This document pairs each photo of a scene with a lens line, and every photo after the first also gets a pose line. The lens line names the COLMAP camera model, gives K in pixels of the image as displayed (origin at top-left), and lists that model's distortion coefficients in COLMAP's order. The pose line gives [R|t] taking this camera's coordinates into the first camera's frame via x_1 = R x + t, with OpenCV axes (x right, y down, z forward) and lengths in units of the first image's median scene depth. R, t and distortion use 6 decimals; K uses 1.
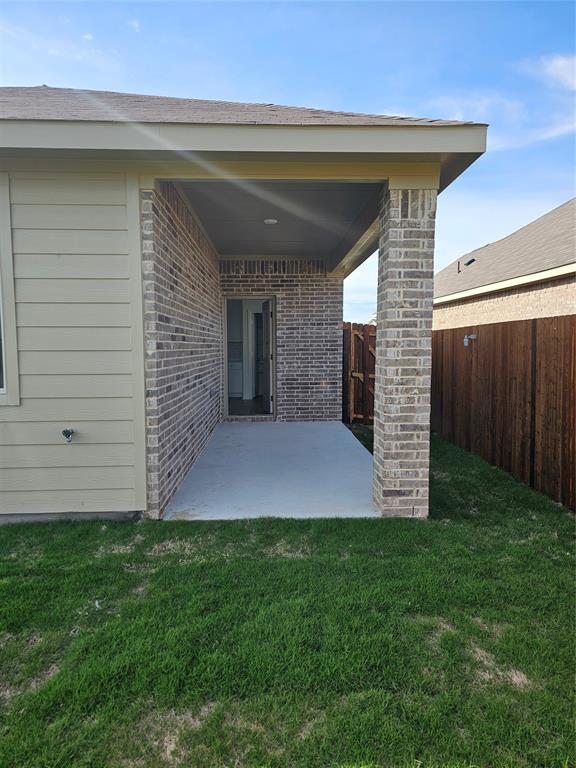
lens RADIAL K [[510.1, 0, 284.8], [0, 510.1, 382.2], [0, 0, 1]] dist [0.042732, -0.026517]
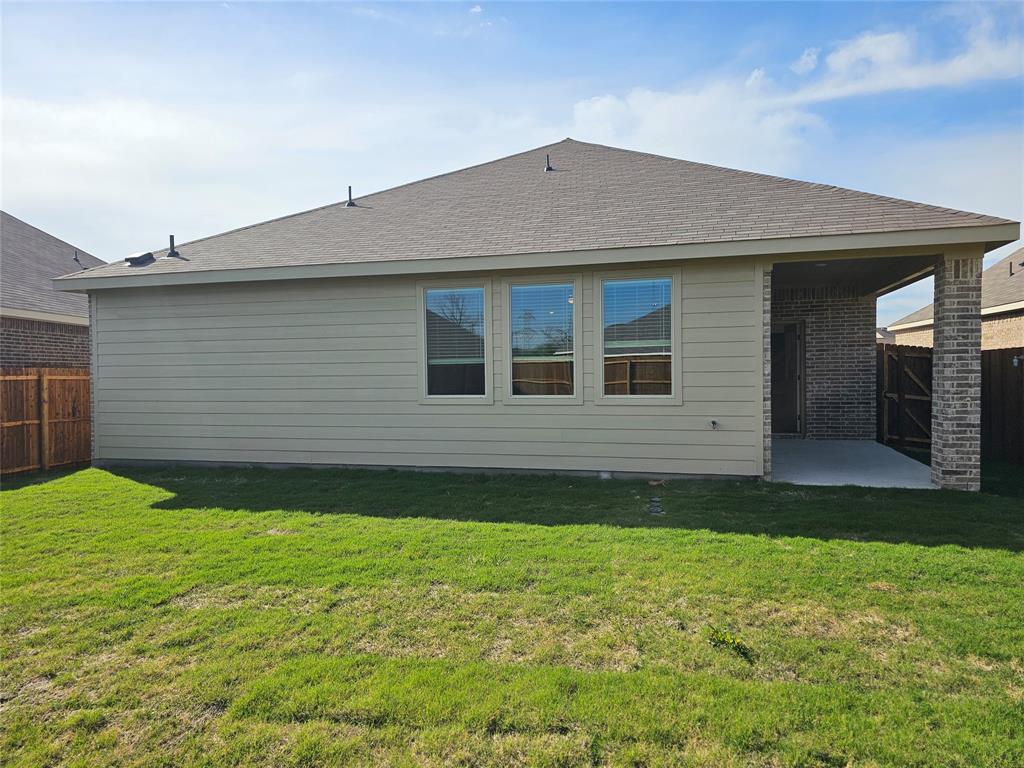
lens RADIAL K [[680.1, 0, 515.4], [0, 680.1, 380.5], [0, 0, 1]] dist [0.042732, -0.026517]
pose [[0.952517, -0.002303, -0.304478, -0.347046], [-0.013437, 0.998679, -0.049589, 0.076645], [0.304190, 0.051326, 0.951228, -1.163546]]
